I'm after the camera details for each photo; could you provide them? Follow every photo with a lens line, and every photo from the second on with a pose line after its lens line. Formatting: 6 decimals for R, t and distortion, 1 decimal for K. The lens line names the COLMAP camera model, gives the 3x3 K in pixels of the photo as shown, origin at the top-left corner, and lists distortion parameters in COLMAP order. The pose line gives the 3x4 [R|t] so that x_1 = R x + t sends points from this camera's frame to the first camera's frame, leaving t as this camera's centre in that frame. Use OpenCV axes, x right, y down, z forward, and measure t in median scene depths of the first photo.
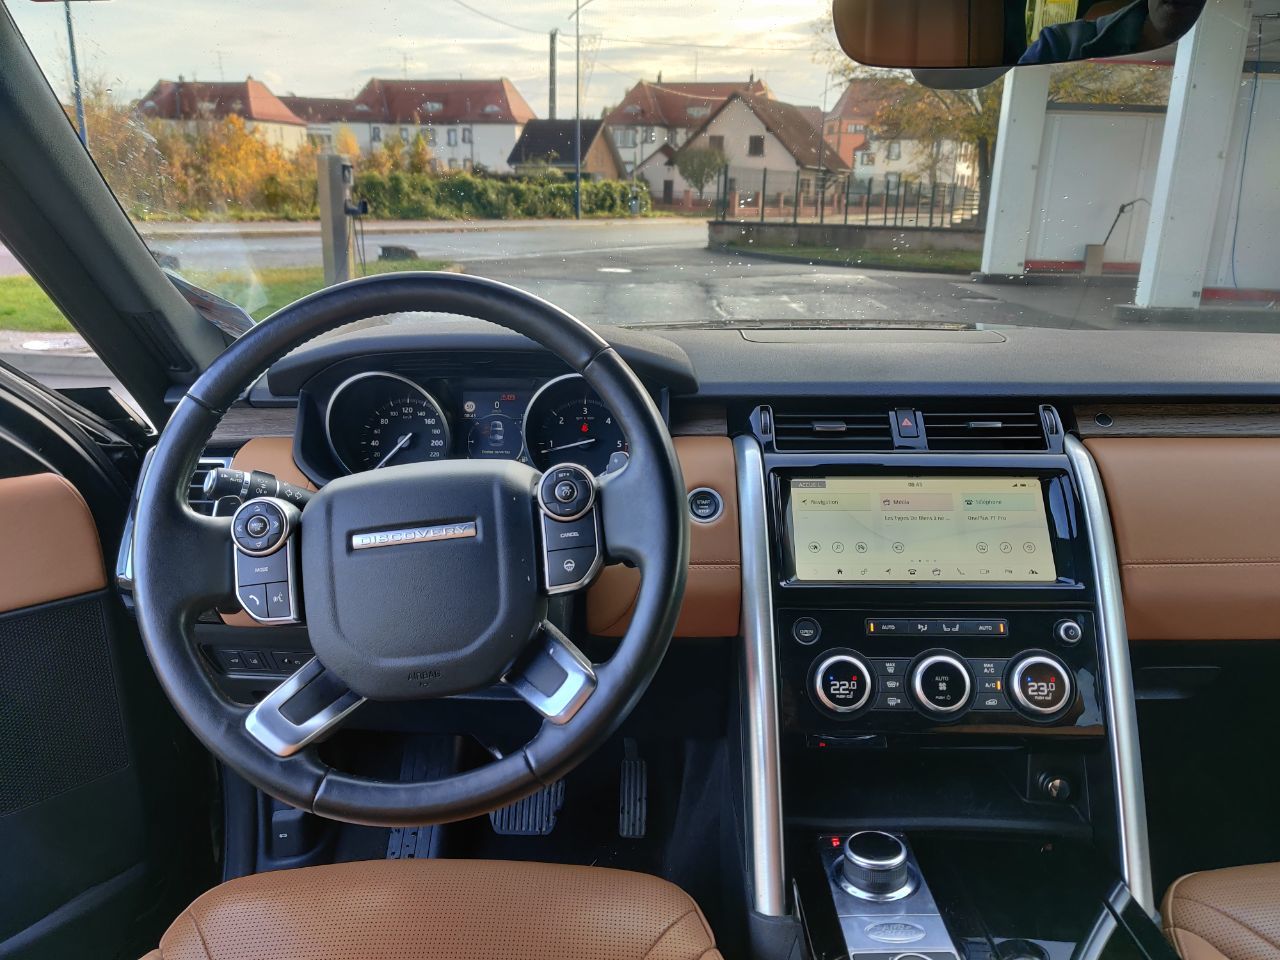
lens RADIAL K [[920.2, 0, 640.0], [0, 920.2, 480.0], [0, 0, 1]] dist [0.000389, 0.002052]
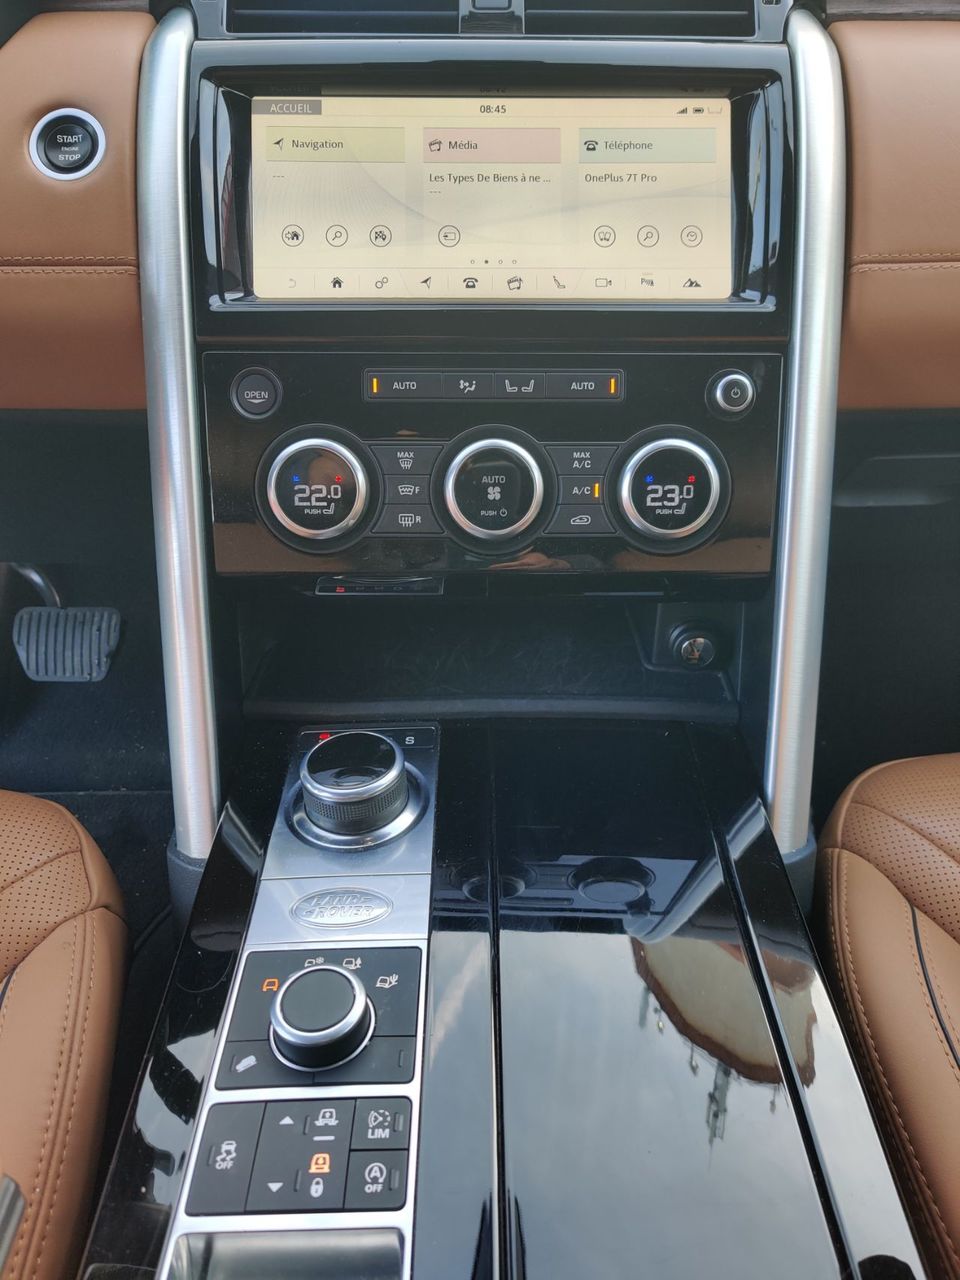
lens RADIAL K [[920.2, 0, 480.0], [0, 920.2, 640.0], [0, 0, 1]] dist [0.000389, 0.002052]
pose [[0.999249, -0.013838, 0.036194, 0.291571], [-0.000949, 0.925035, 0.379880, 0.092320], [-0.038738, -0.379629, 0.924327, 0.439207]]
